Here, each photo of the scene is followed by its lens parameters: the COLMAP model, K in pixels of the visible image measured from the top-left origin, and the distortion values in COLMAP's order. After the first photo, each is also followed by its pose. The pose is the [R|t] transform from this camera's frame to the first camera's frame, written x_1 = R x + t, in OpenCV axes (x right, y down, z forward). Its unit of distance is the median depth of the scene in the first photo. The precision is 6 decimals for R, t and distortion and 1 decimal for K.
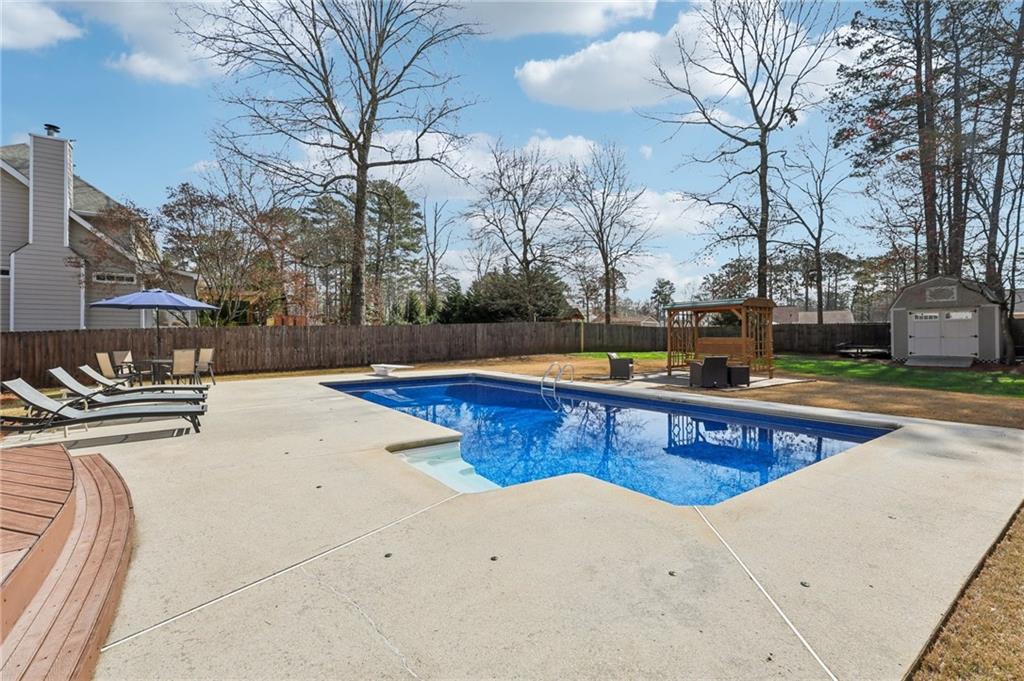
lens RADIAL K [[452.8, 0, 514.2], [0, 452.8, 338.5], [0, 0, 1]] dist [0.002245, -0.001849]
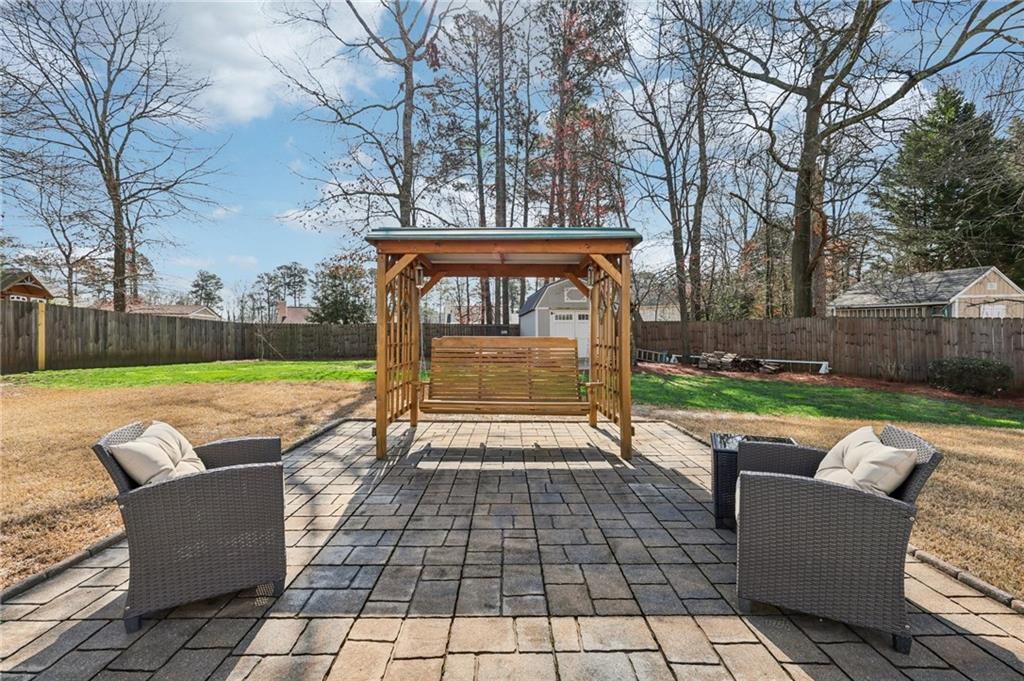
lens RADIAL K [[411.2, 0, 511.0], [0, 411.2, 340.7], [0, 0, 1]] dist [-0.002503, -0.000165]
pose [[0.571196, 0.000560, 0.820814, 0.086646], [-0.001424, 0.999999, 0.000308, 0.000698], [-0.820813, -0.001345, 0.571196, 0.408936]]
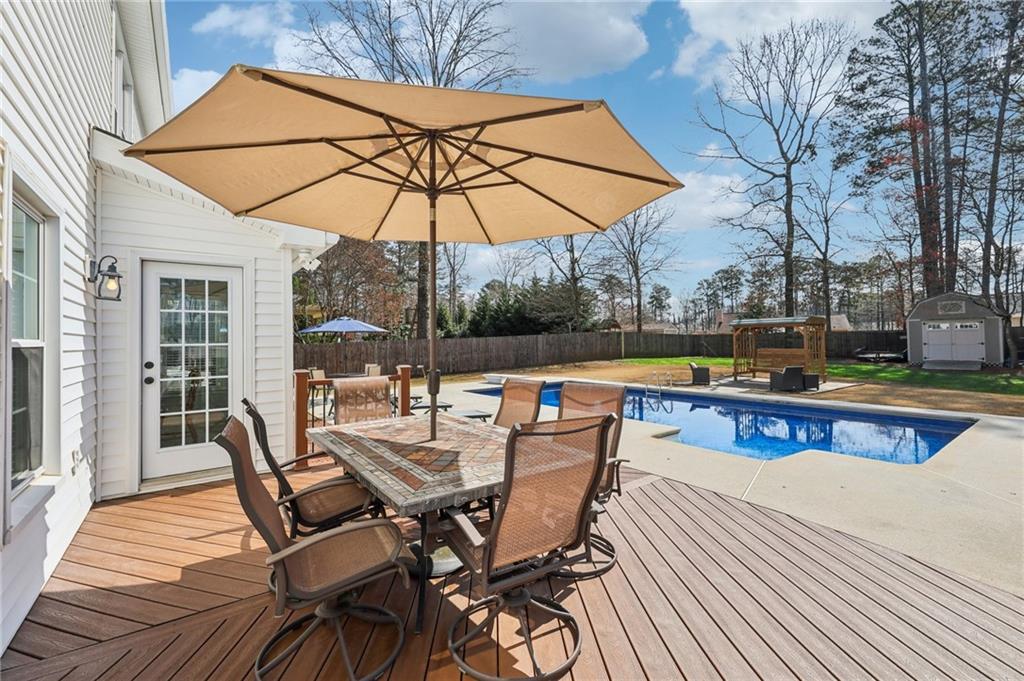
lens RADIAL K [[438.6, 0, 513.2], [0, 438.6, 335.0], [0, 0, 1]] dist [-0.002902, 0.001535]
pose [[0.999897, -0.010231, 0.010070, -0.135023], [0.010388, 0.999823, -0.015682, -0.014207], [-0.009908, 0.015785, 0.999826, -0.079012]]
